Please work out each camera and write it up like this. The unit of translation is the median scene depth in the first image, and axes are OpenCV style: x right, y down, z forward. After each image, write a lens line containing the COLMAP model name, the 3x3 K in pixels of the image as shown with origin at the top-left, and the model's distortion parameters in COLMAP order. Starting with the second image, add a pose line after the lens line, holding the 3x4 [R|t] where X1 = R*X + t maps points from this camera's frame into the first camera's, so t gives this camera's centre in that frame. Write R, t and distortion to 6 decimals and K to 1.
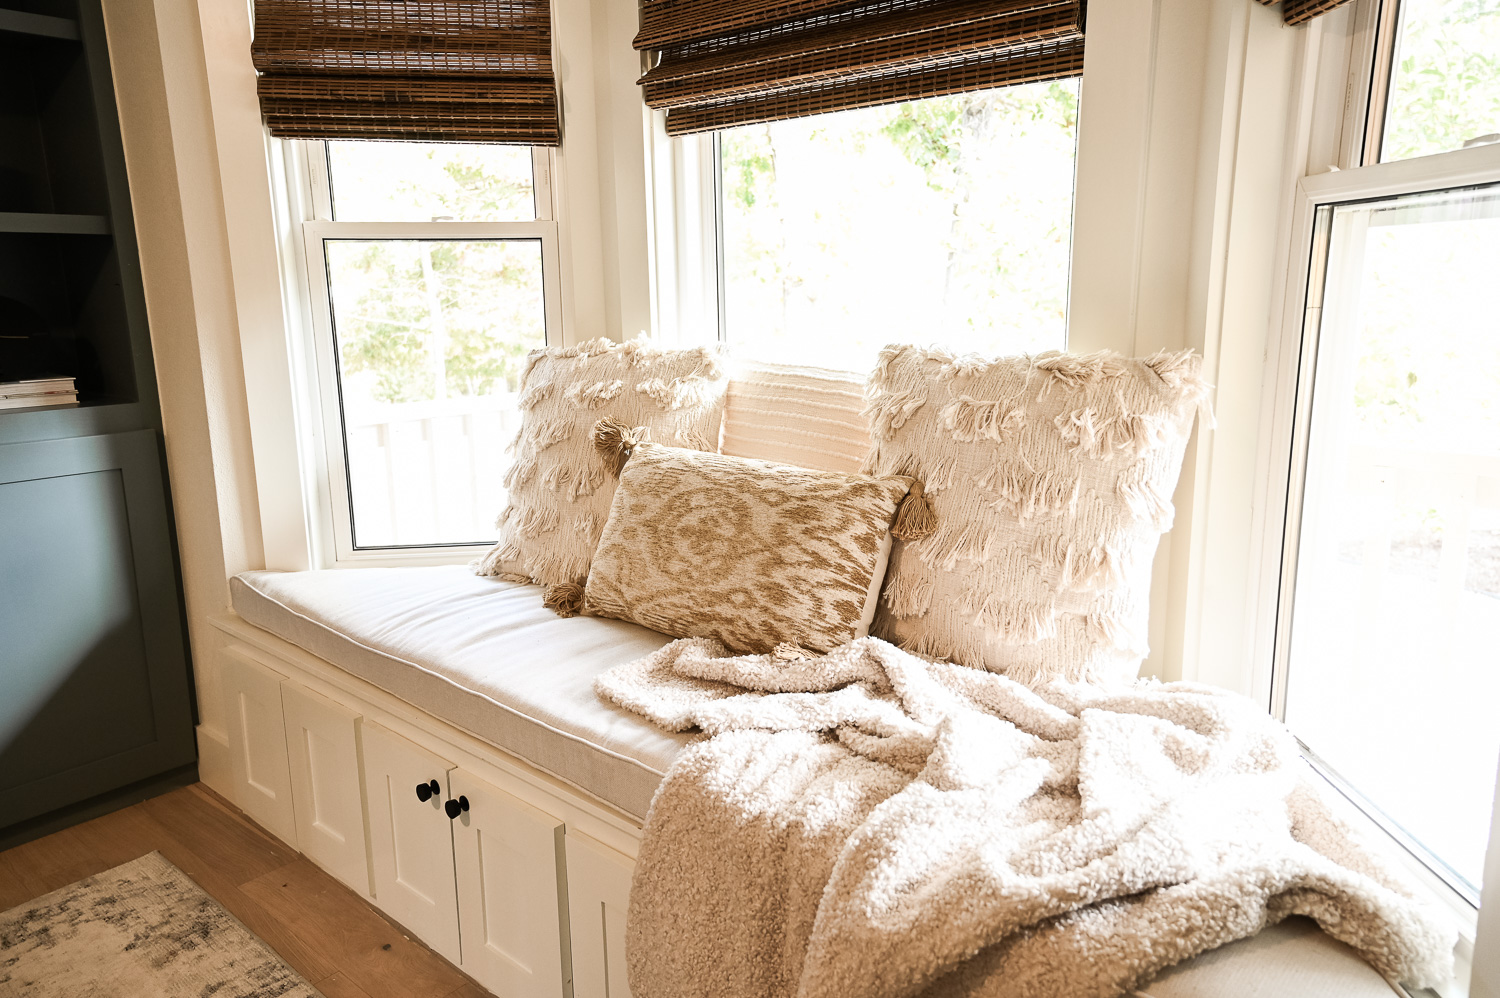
lens RADIAL K [[1048.6, 0, 749.5], [0, 1048.6, 491.3], [0, 0, 1]] dist [0.046958, 0.002925]
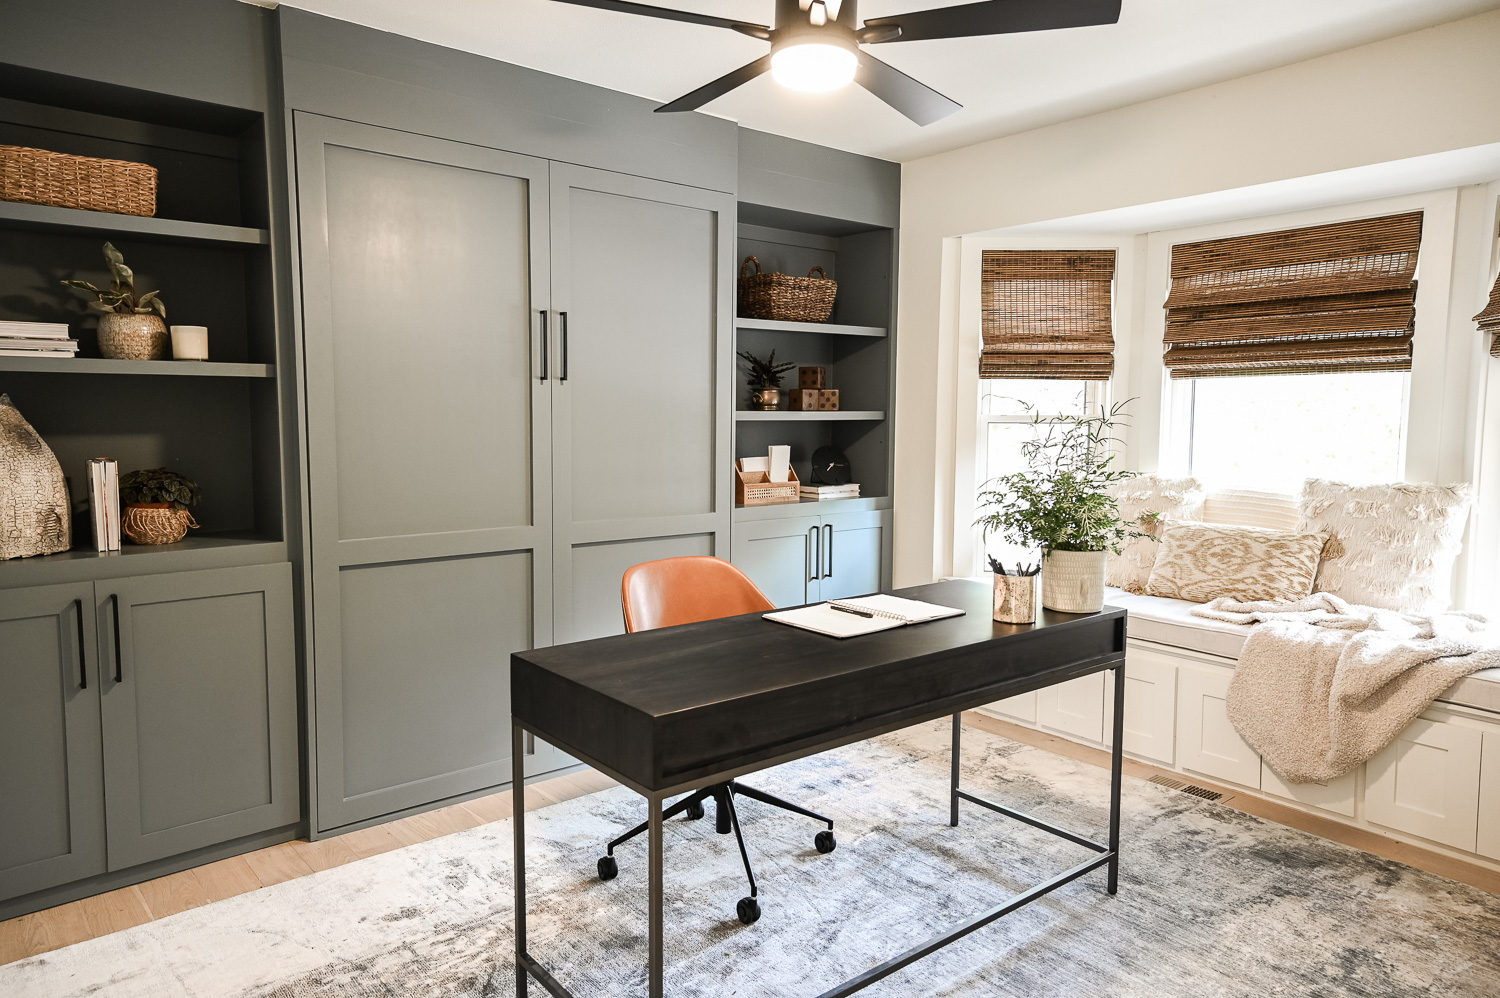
lens RADIAL K [[992.7, 0, 745.9], [0, 992.7, 498.2], [0, 0, 1]] dist [0.048263, 0.008360]
pose [[0.986795, 0.031329, -0.158917, -0.792199], [-0.049590, 0.992439, -0.112278, 0.231977], [0.154198, 0.118676, 0.980887, -1.461303]]
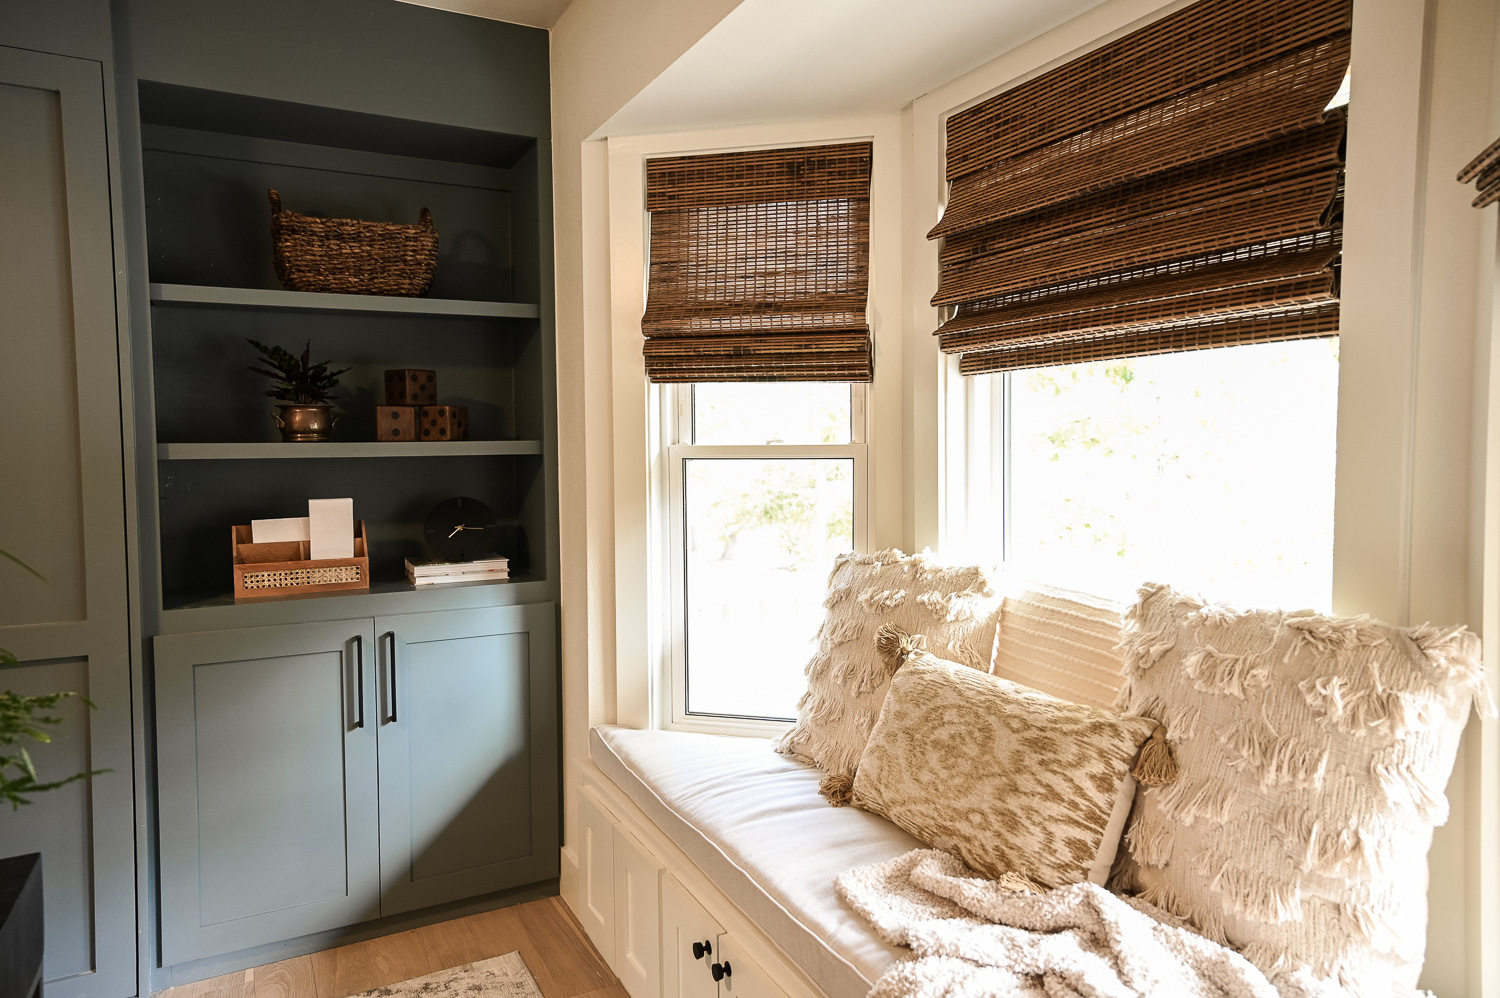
lens RADIAL K [[994.8, 0, 750.0], [0, 994.8, 499.0], [0, 0, 1]] dist [0.036025, 0.027511]
pose [[0.930306, 0.027977, -0.365715, 0.139160], [-0.079381, 0.988813, -0.126285, -0.071387], [0.358091, 0.146515, 0.922120, -0.056538]]
